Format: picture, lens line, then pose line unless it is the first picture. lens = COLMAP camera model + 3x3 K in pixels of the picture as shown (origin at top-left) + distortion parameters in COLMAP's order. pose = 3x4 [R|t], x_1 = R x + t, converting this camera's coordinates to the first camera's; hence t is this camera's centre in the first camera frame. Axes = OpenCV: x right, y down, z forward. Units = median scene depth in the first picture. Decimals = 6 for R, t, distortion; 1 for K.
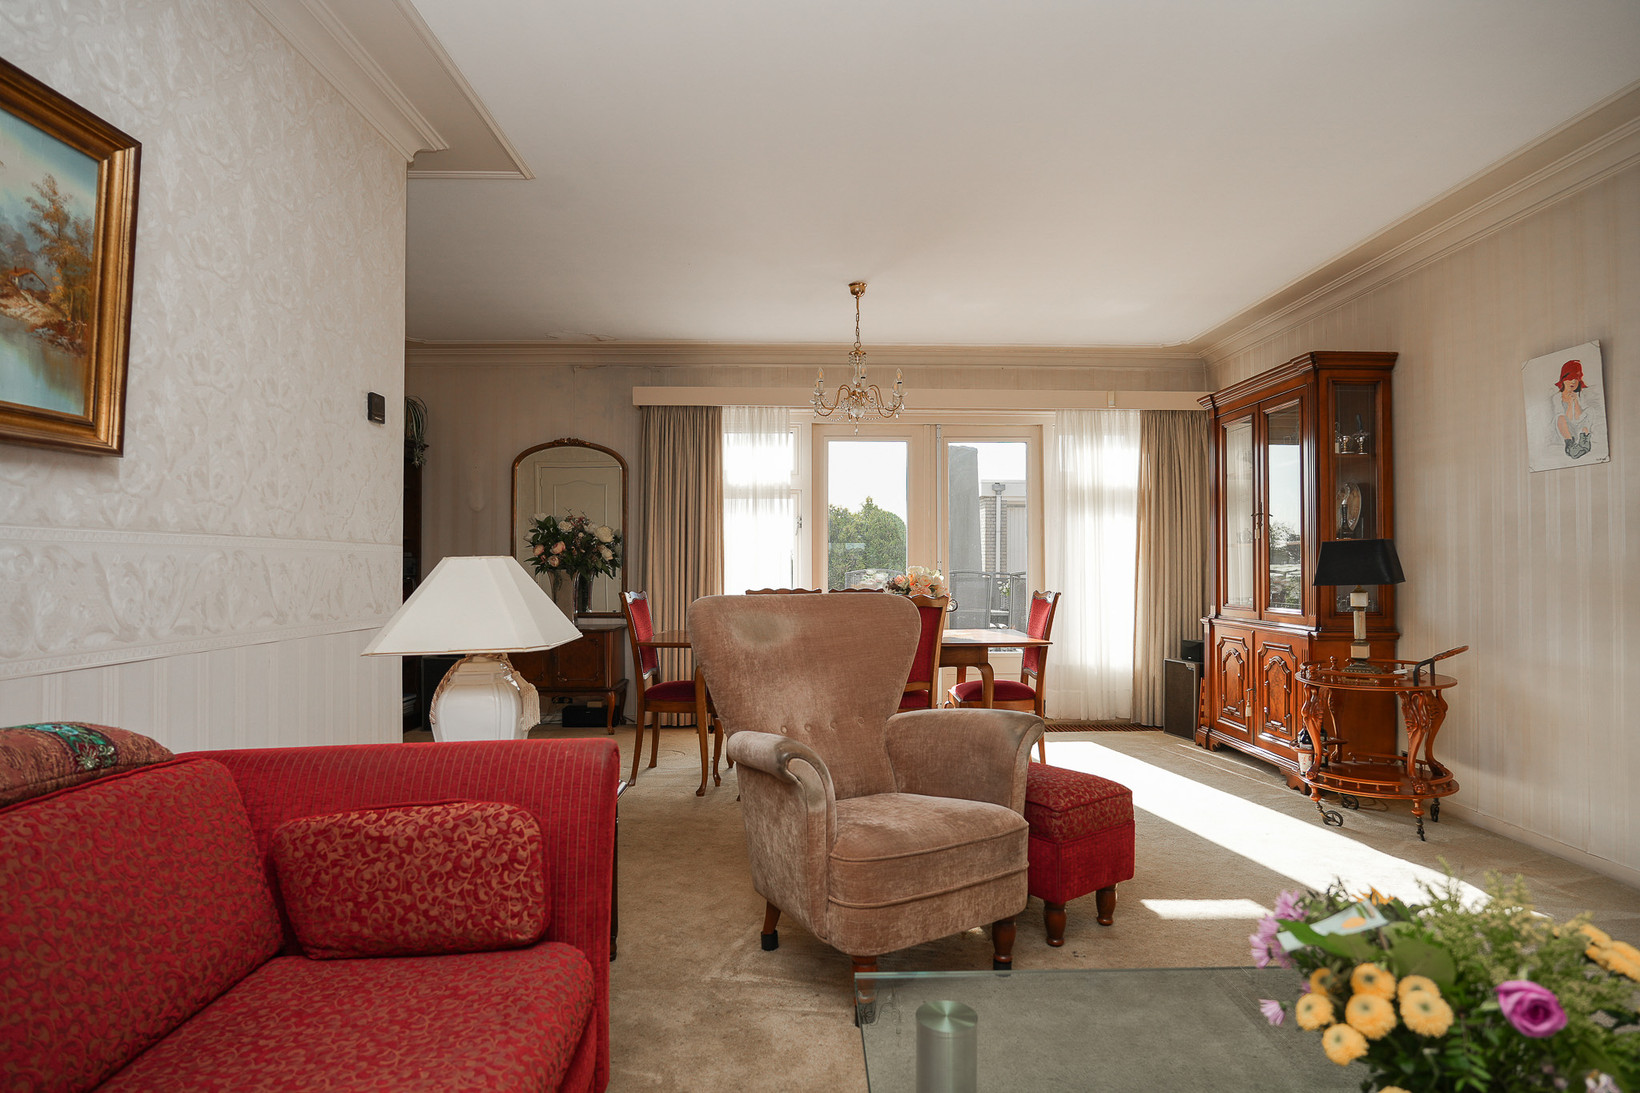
lens RADIAL K [[902.8, 0, 832.1], [0, 902.8, 551.3], [0, 0, 1]] dist [-0.038964, 0.024147]
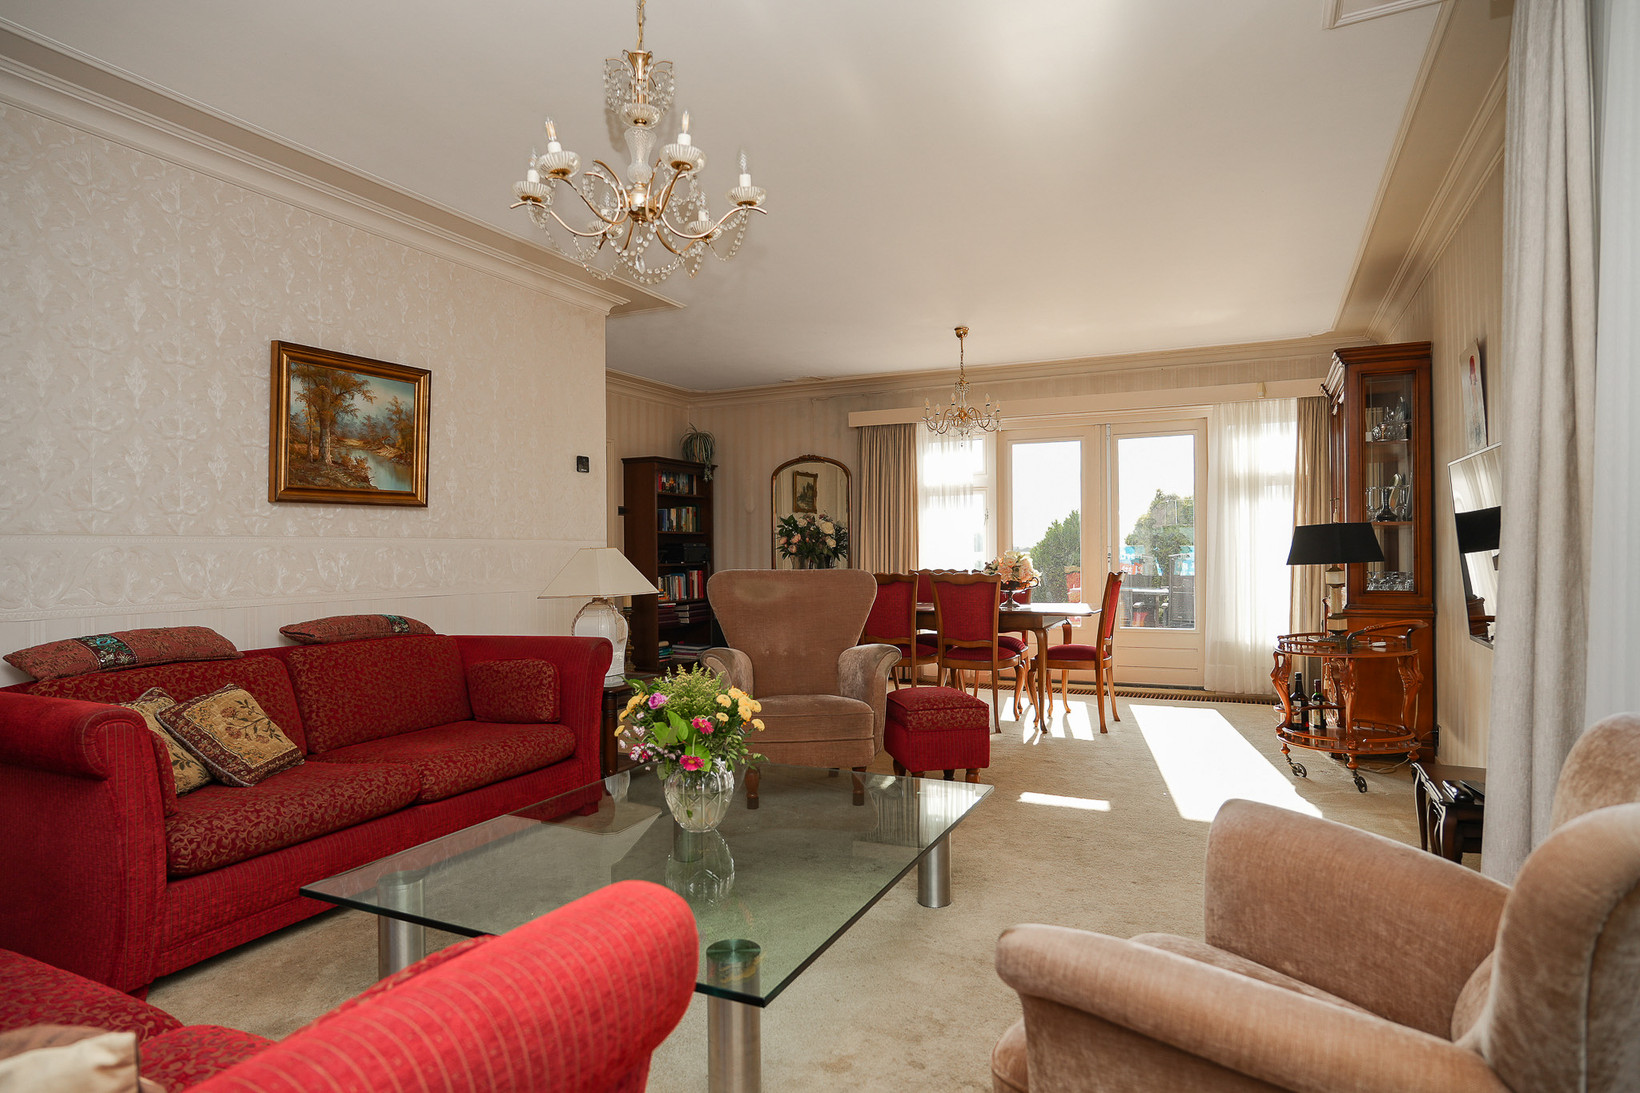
lens RADIAL K [[902.8, 0, 820.9], [0, 902.8, 547.5], [0, 0, 1]] dist [-0.038964, 0.024147]
pose [[0.891264, -0.009042, -0.453395, 0.423546], [0.014539, 0.999857, 0.008641, -0.002147], [0.453252, -0.014293, 0.891268, -0.223963]]
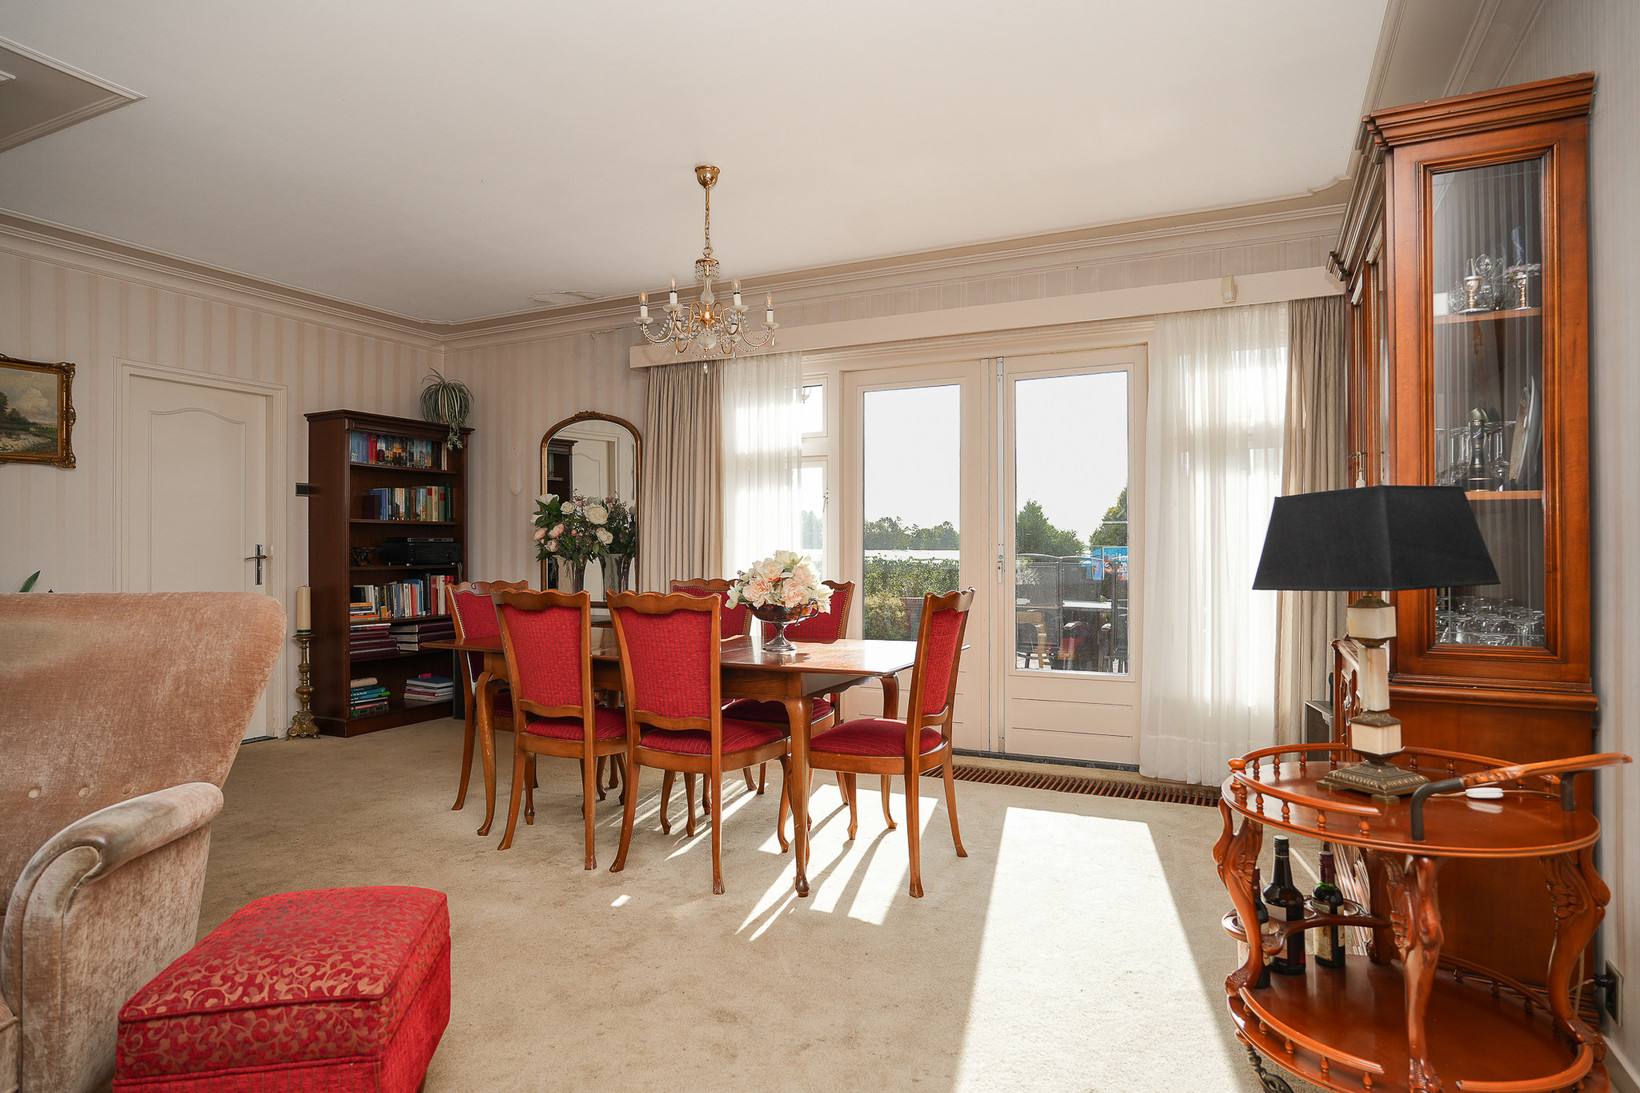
lens RADIAL K [[902.8, 0, 813.7], [0, 902.8, 537.7], [0, 0, 1]] dist [-0.038964, 0.024147]
pose [[0.888611, -0.008680, -0.458579, 0.442399], [0.010377, 0.999945, 0.001181, 0.005872], [0.458544, -0.005808, 0.888653, 0.380890]]
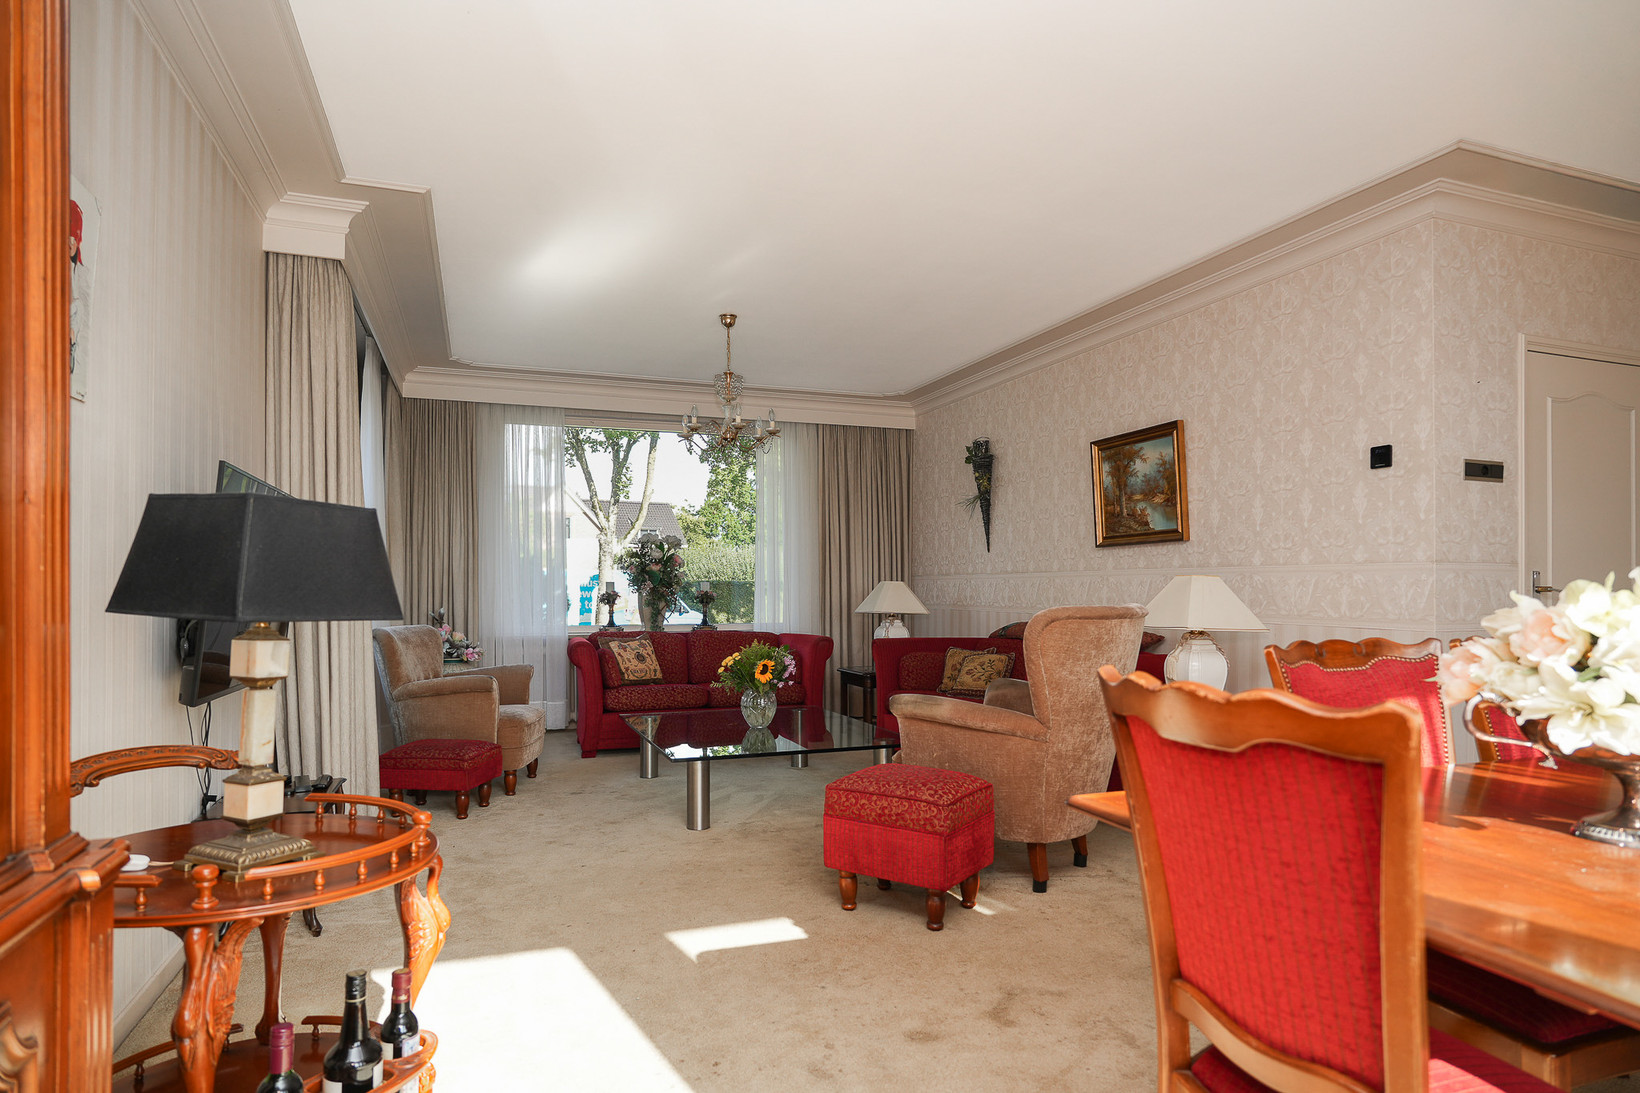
lens RADIAL K [[902.8, 0, 820.5], [0, 902.8, 586.9], [0, 0, 1]] dist [-0.038964, 0.024147]
pose [[-0.946195, -0.014985, -0.323250, 0.380766], [-0.010266, 0.999814, -0.016300, 0.030112], [0.323435, -0.012105, -0.946173, 1.132166]]
